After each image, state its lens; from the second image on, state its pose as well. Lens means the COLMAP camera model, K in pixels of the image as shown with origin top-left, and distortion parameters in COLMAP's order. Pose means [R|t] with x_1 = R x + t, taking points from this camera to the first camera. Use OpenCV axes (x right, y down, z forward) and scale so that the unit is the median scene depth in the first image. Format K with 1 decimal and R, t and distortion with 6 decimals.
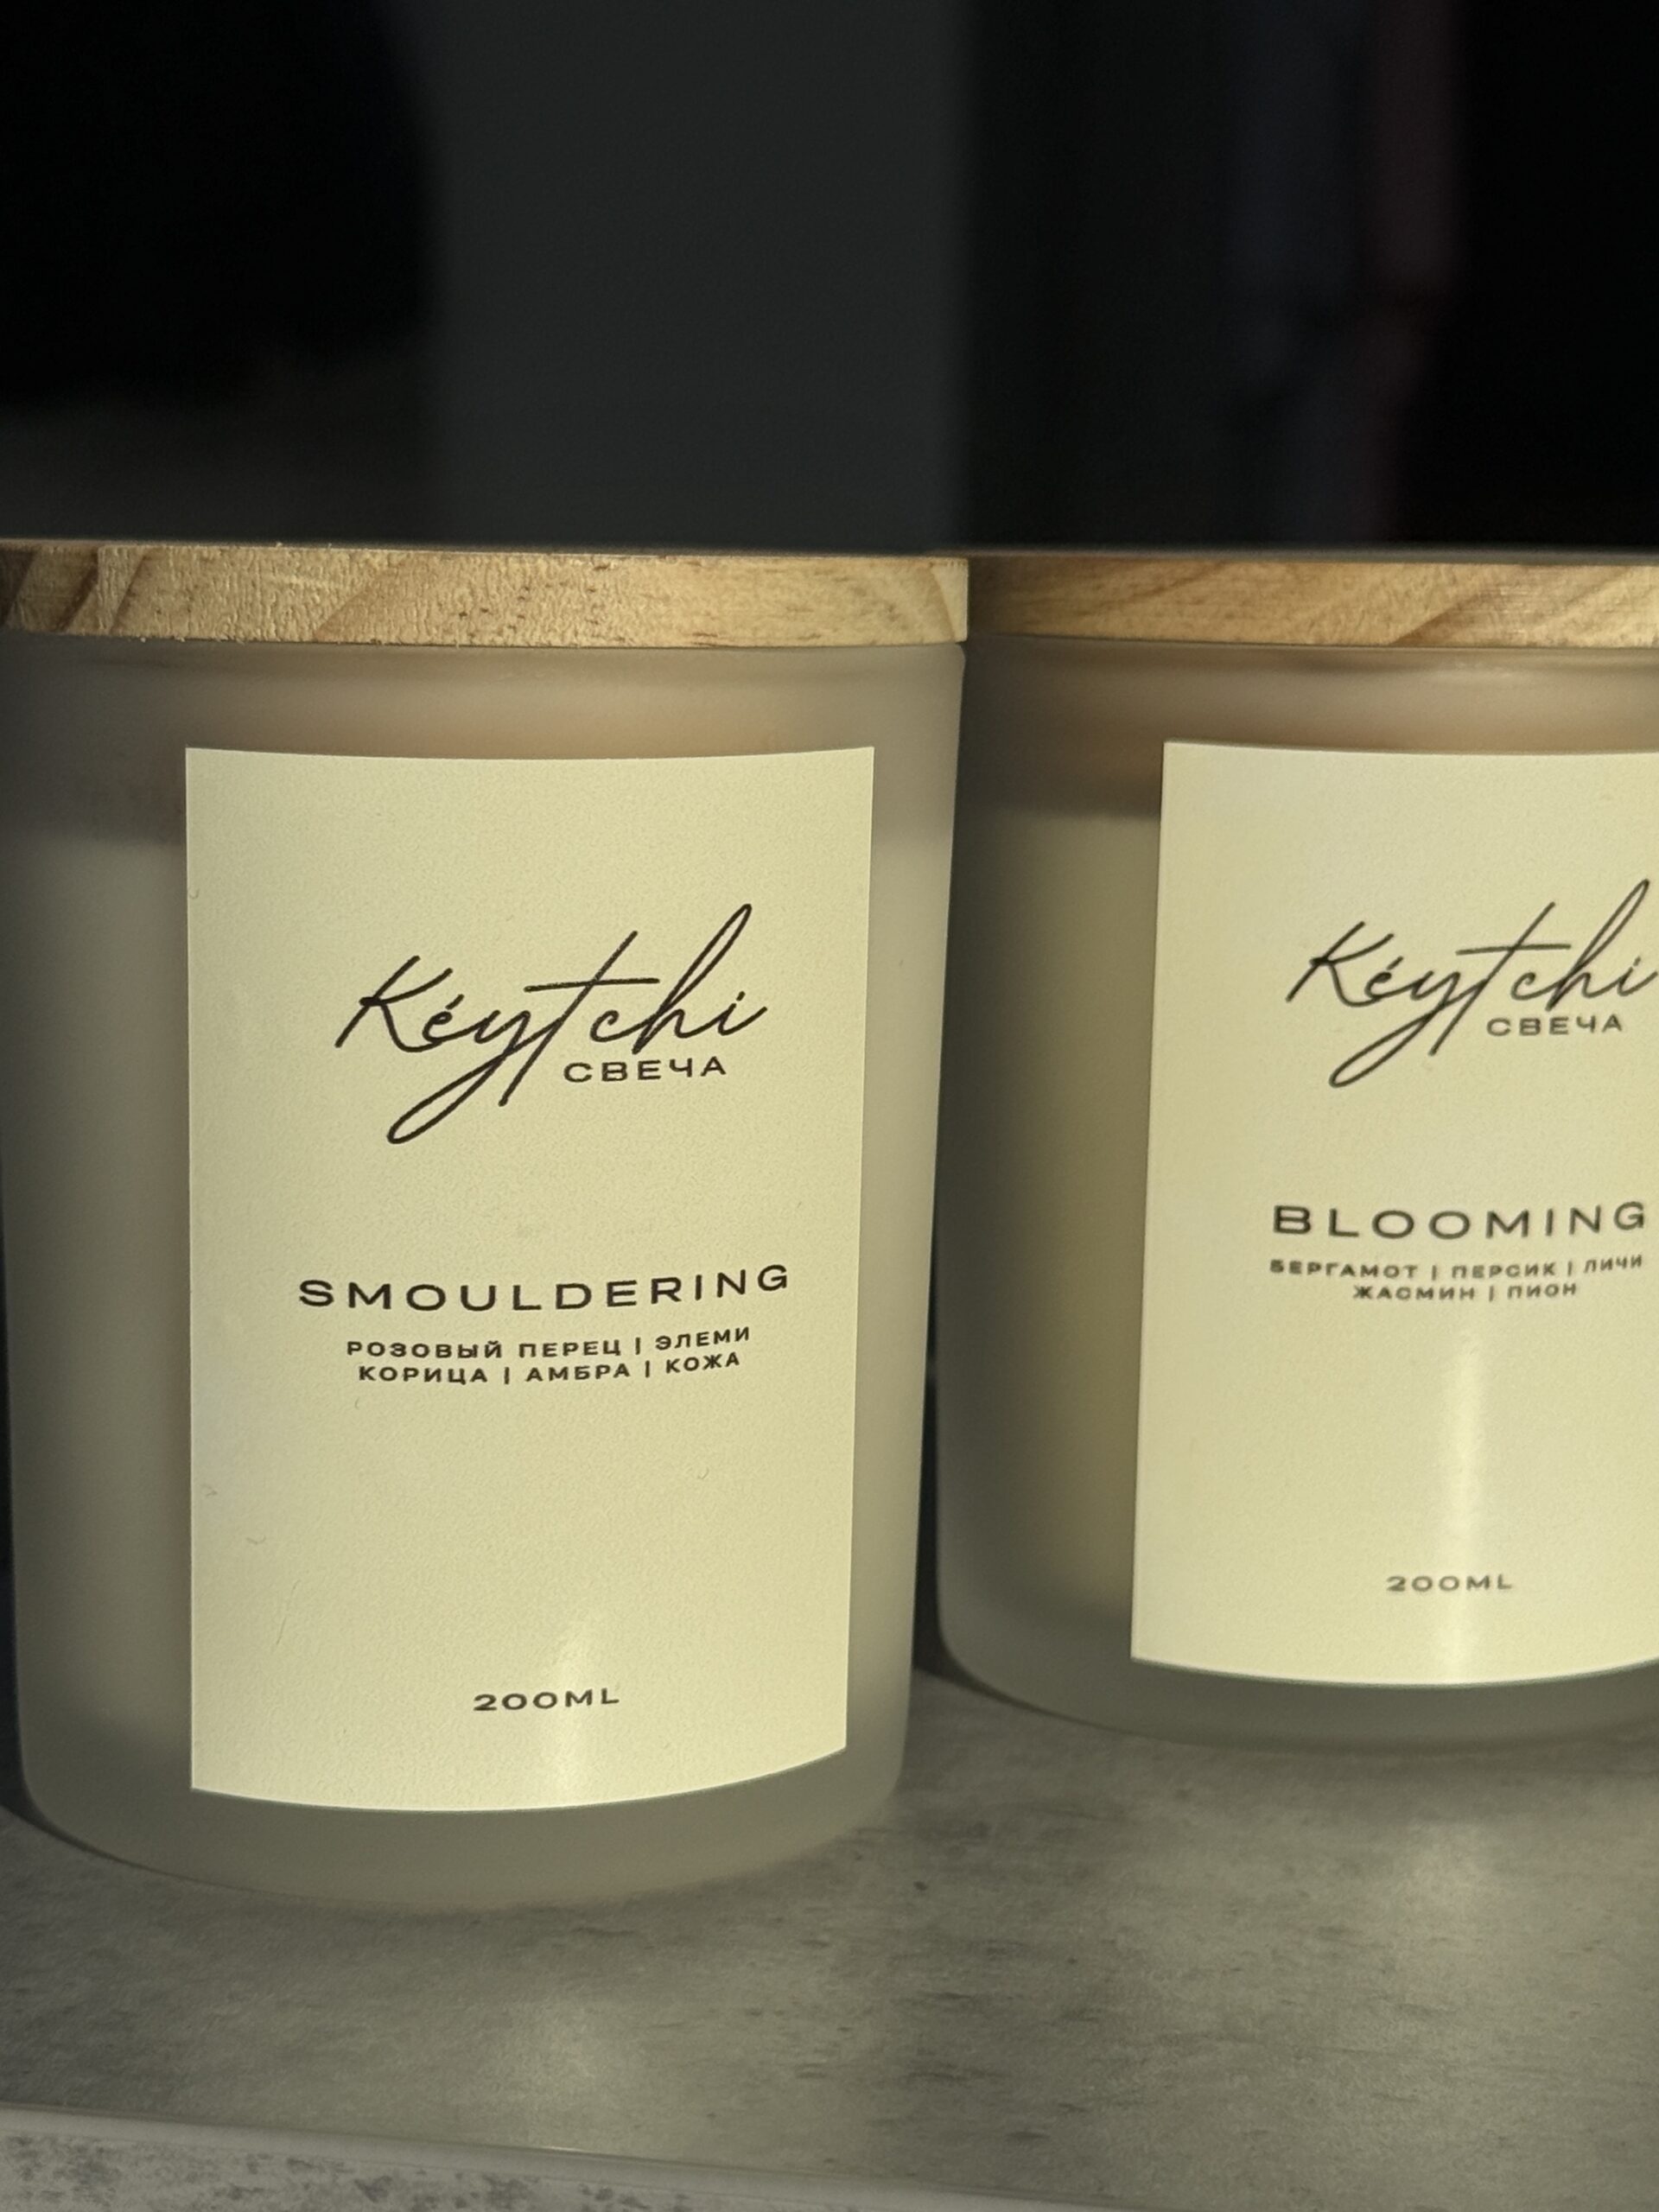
lens RADIAL K [[4431.2, 0, 854.9], [0, 4431.2, 1101.3], [0, 0, 1]] dist [0.080154, 0.000000]
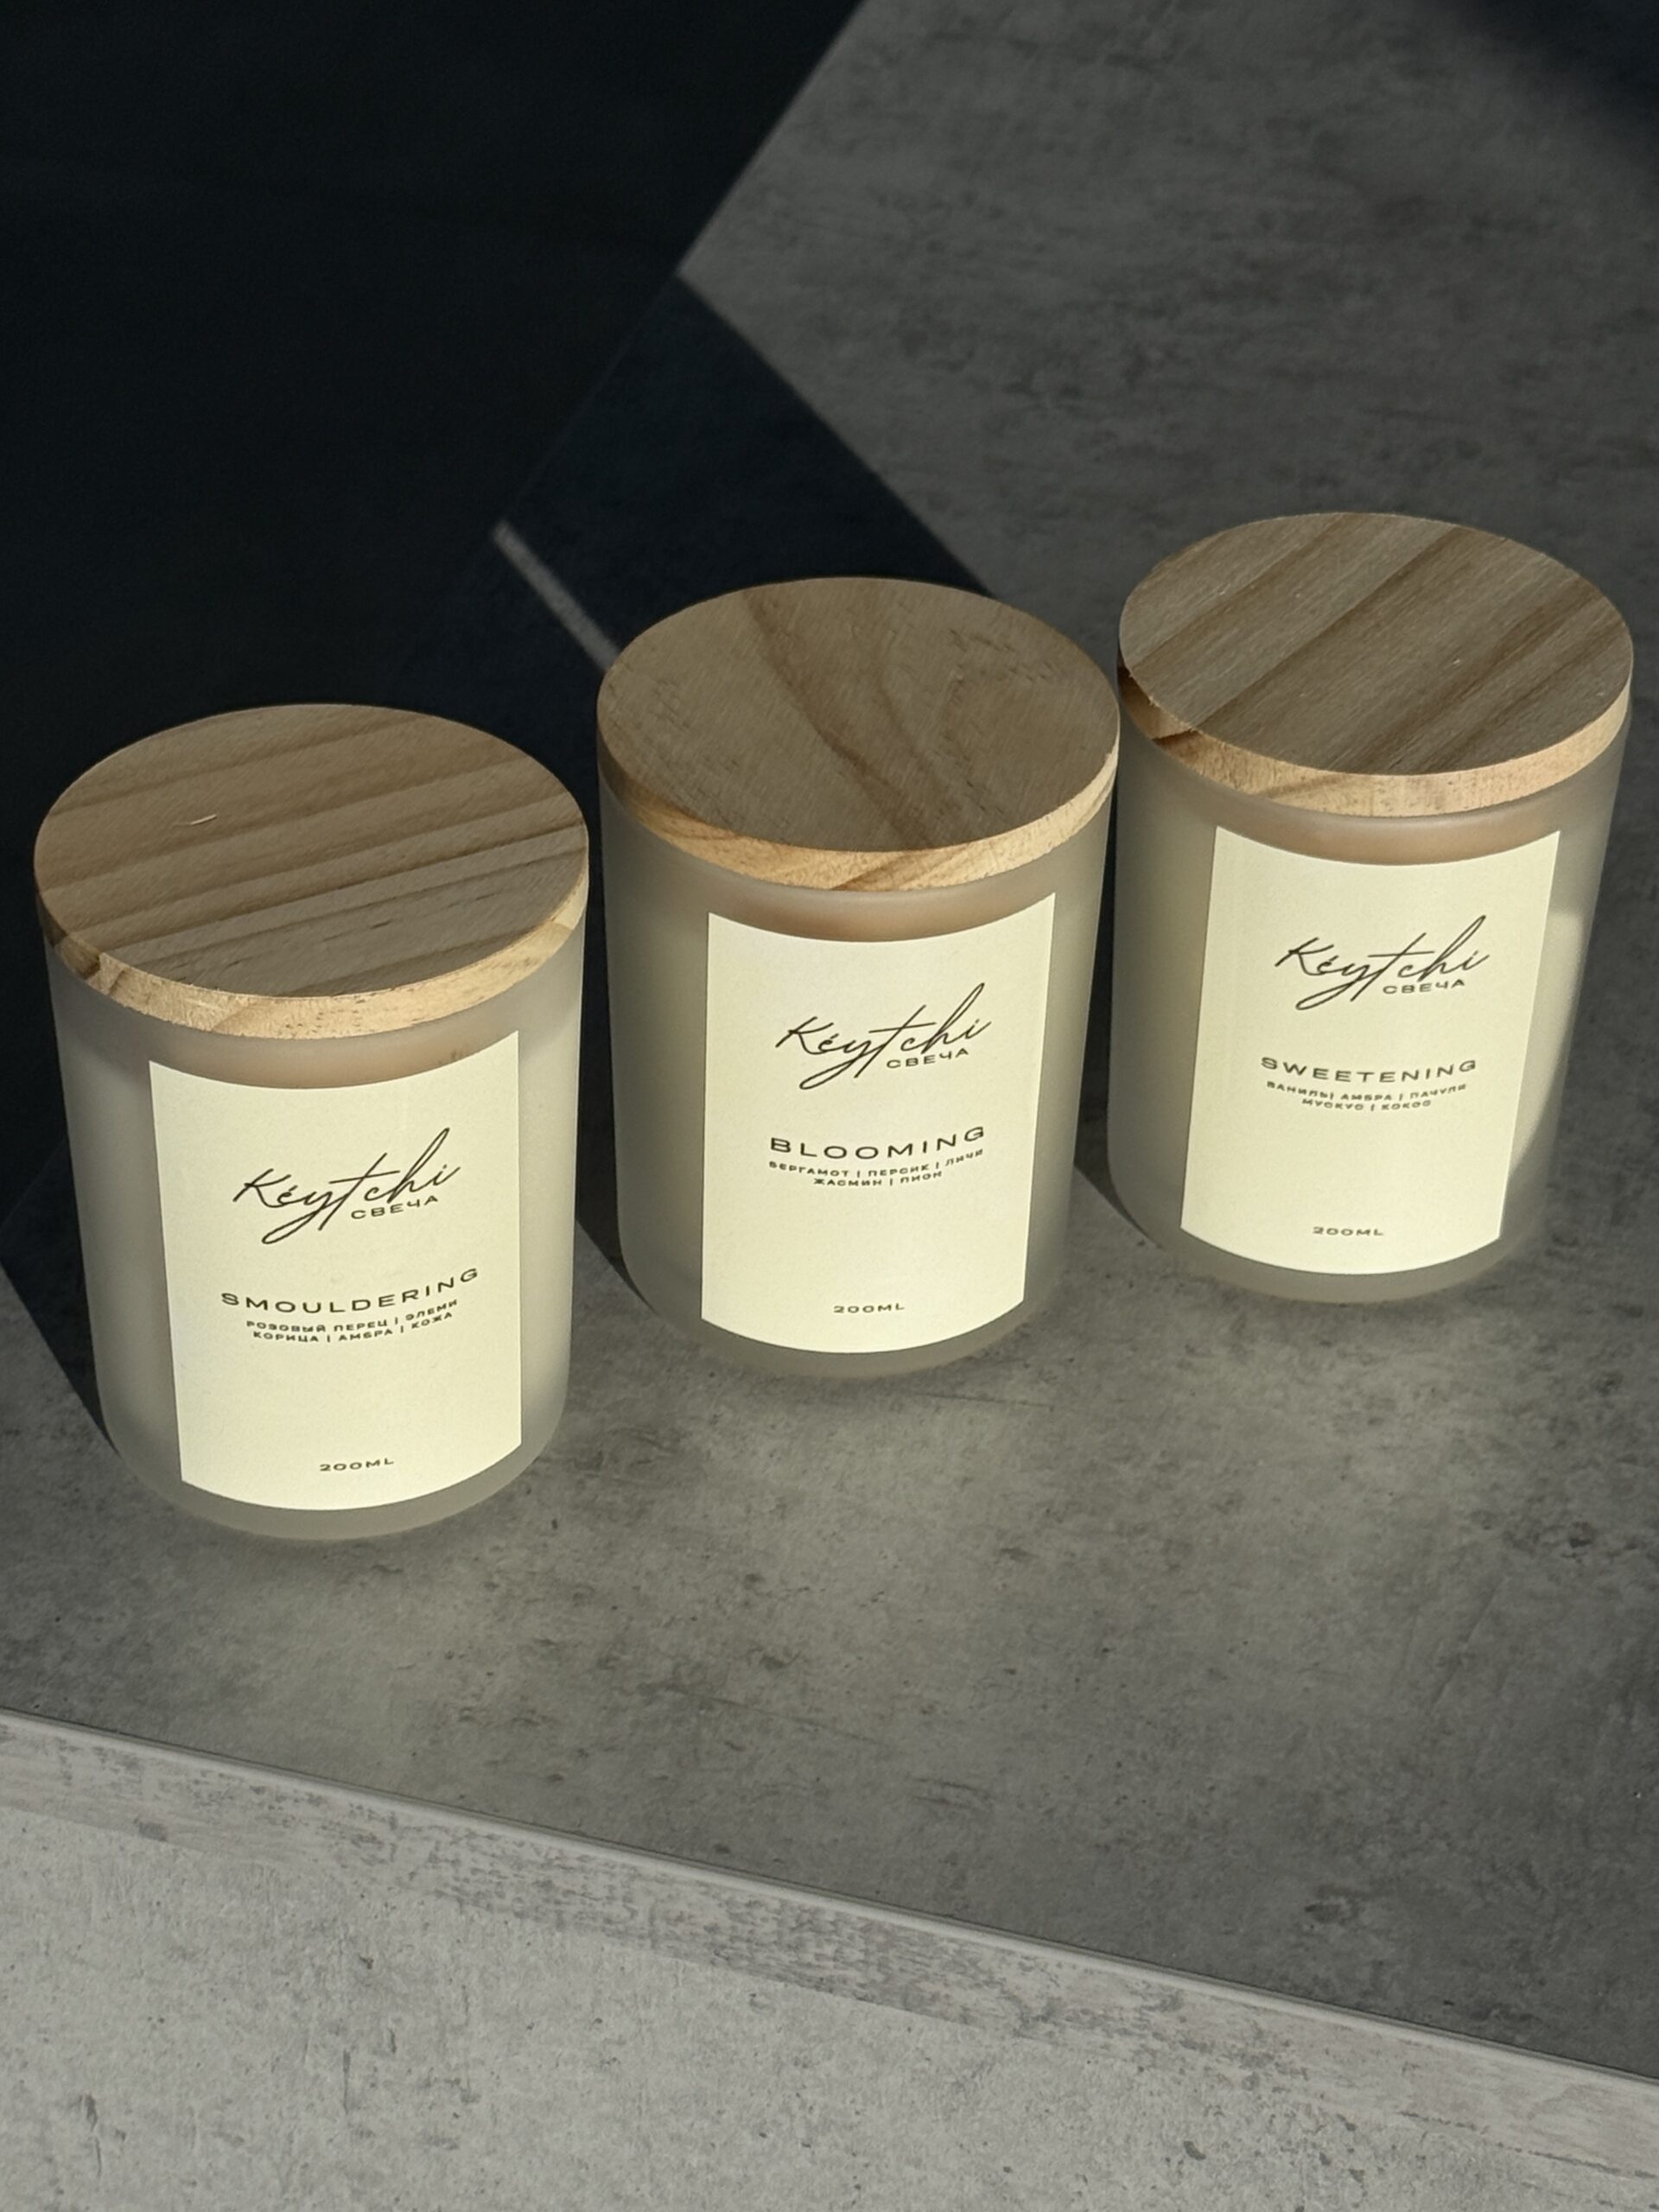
lens RADIAL K [[4431.2, 0, 822.0], [0, 4431.2, 1123.1], [0, 0, 1]] dist [0.080154, 0.000000]
pose [[0.998492, 0.040911, -0.036610, 0.206915], [-0.019733, 0.889728, 0.456065, -0.920262], [0.051232, -0.454655, 0.889193, -0.688596]]
